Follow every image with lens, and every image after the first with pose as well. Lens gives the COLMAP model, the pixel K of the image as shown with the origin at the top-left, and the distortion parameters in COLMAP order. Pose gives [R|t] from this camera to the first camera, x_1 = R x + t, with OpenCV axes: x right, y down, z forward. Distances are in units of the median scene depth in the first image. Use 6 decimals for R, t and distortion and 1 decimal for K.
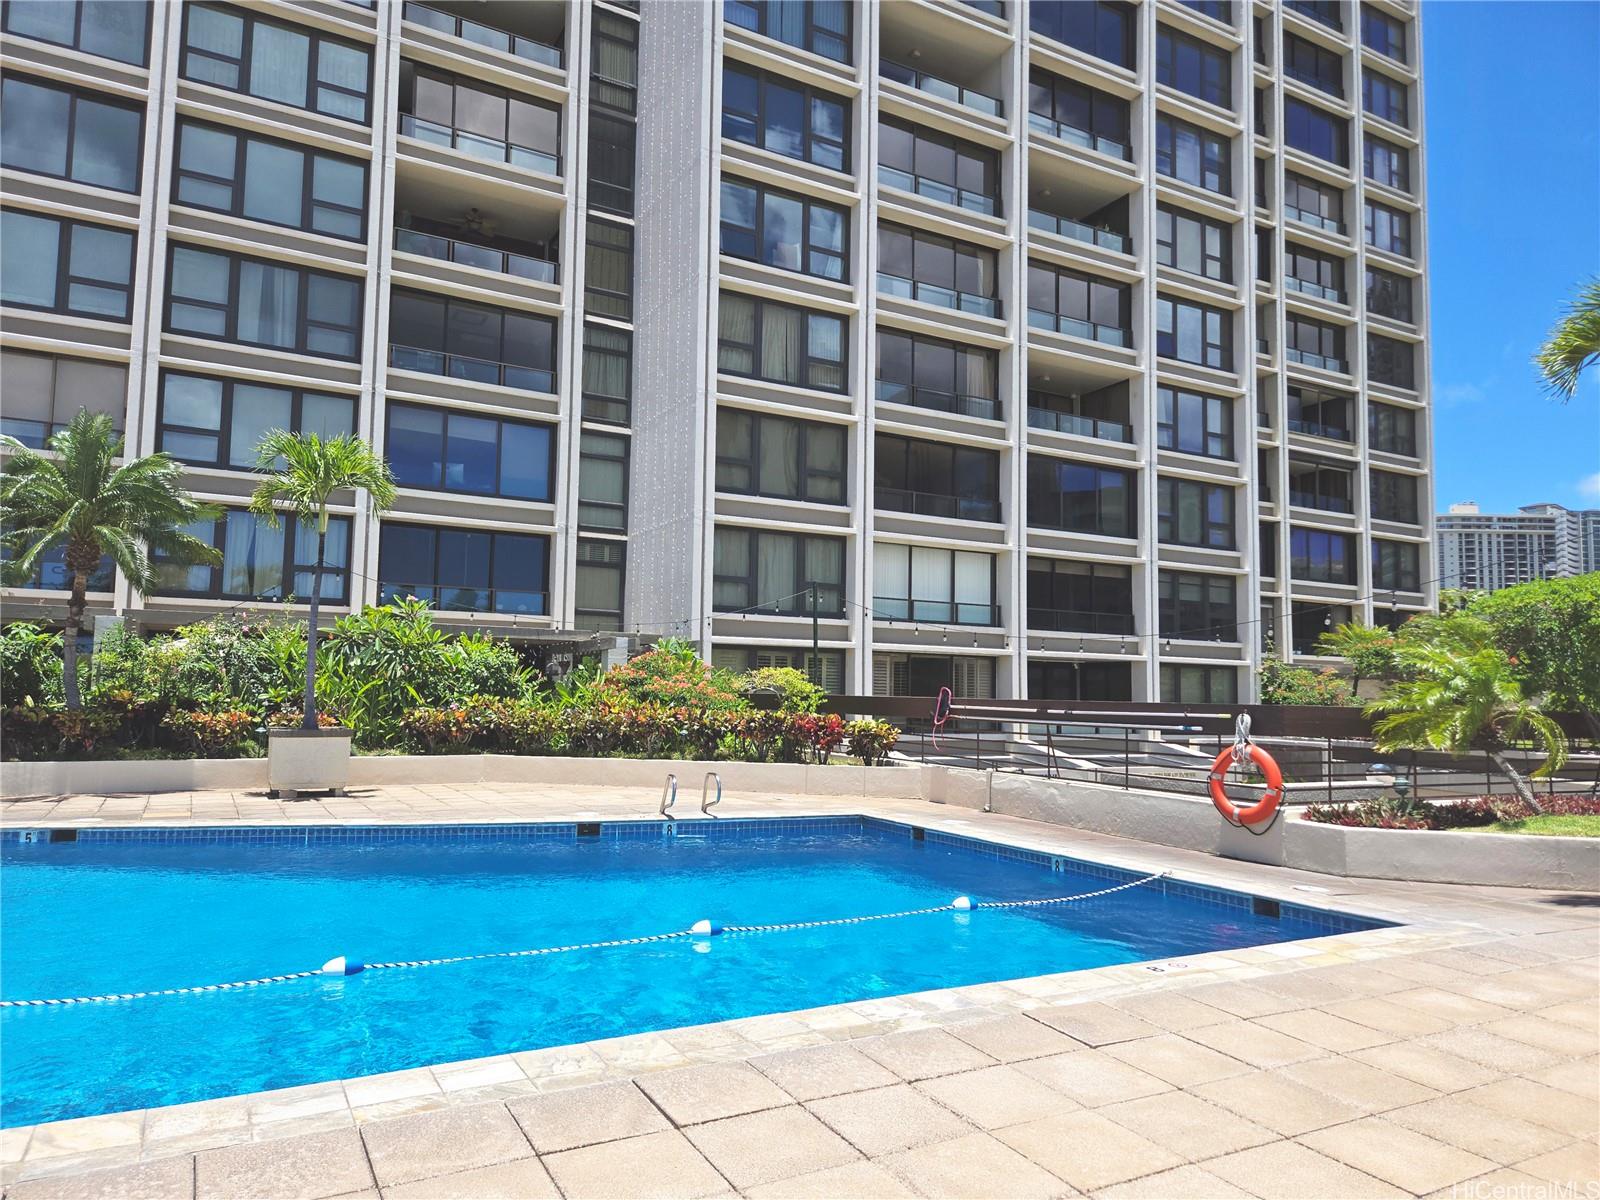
lens RADIAL K [[1073.8, 0, 802.6], [0, 1073.8, 623.9], [0, 0, 1]] dist [0.079898, -0.072379]
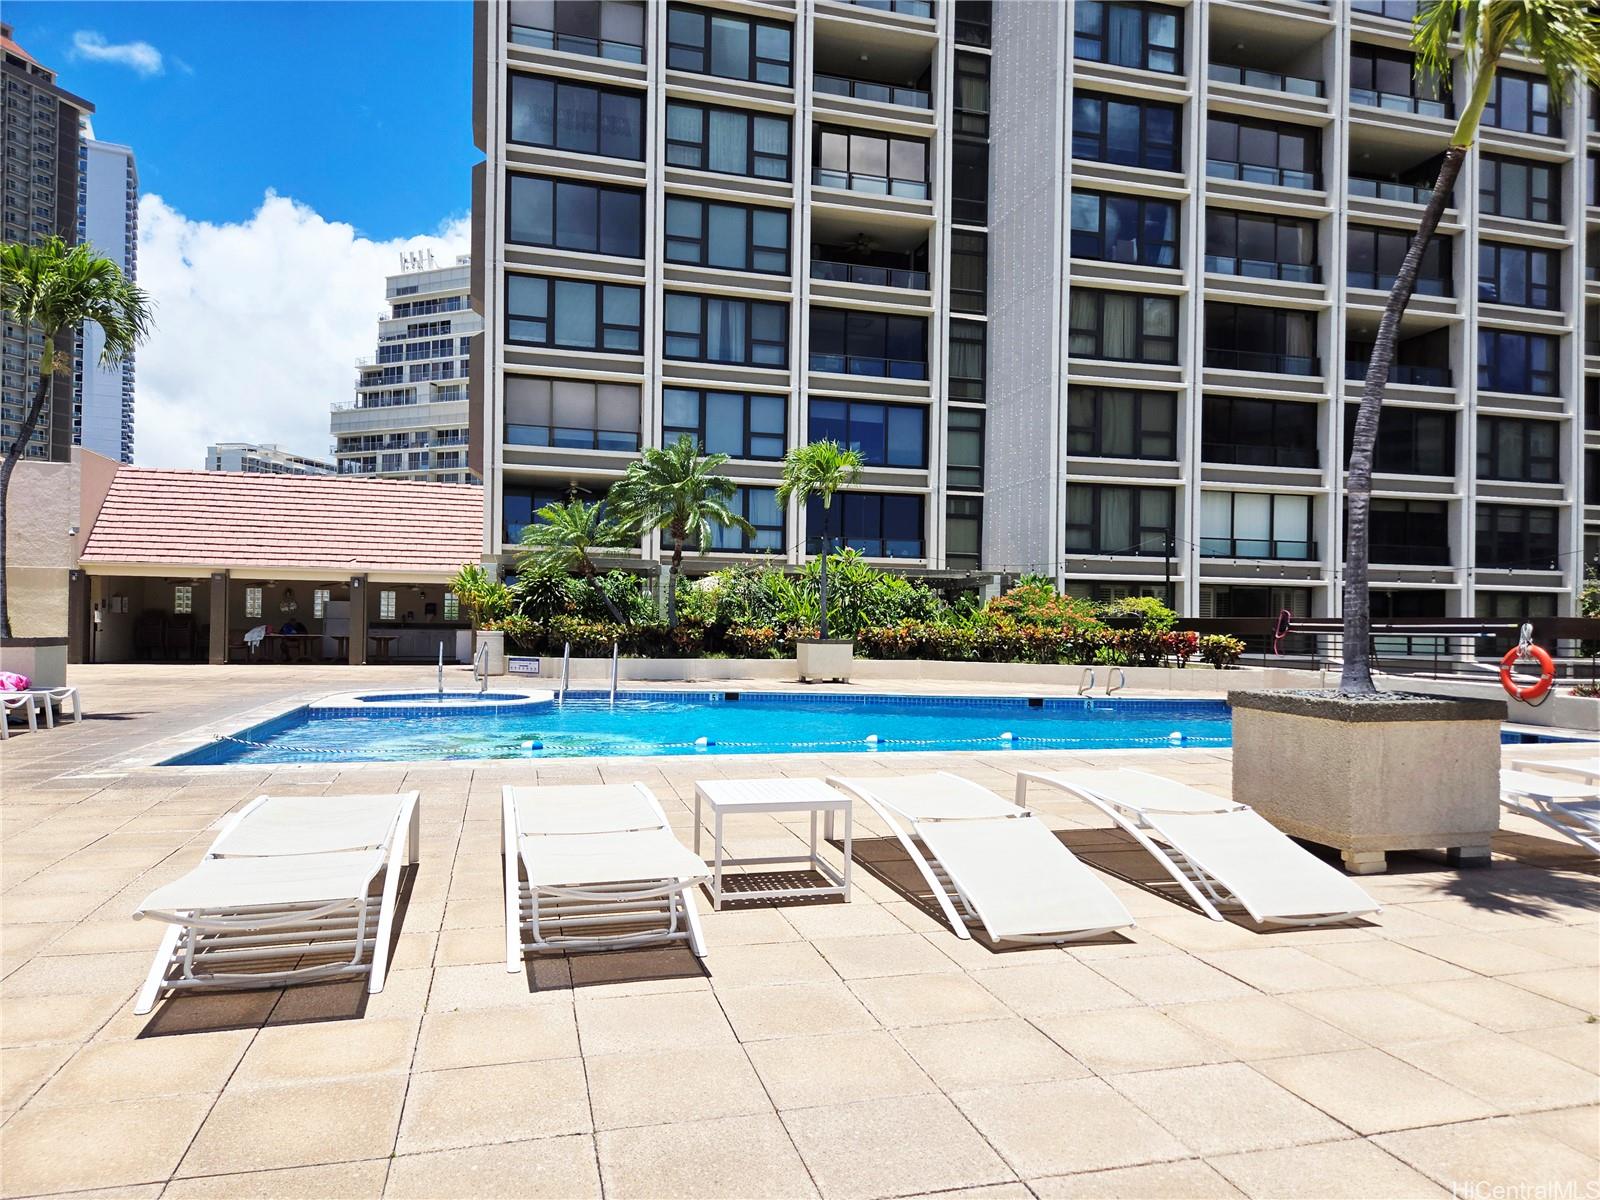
lens RADIAL K [[1073.8, 0, 802.6], [0, 1073.8, 623.9], [0, 0, 1]] dist [0.079898, -0.072379]
pose [[0.971394, -0.002244, -0.237462, -0.074650], [0.016599, 0.998151, 0.058471, -0.007324], [0.236892, -0.060740, 0.969635, -0.261705]]
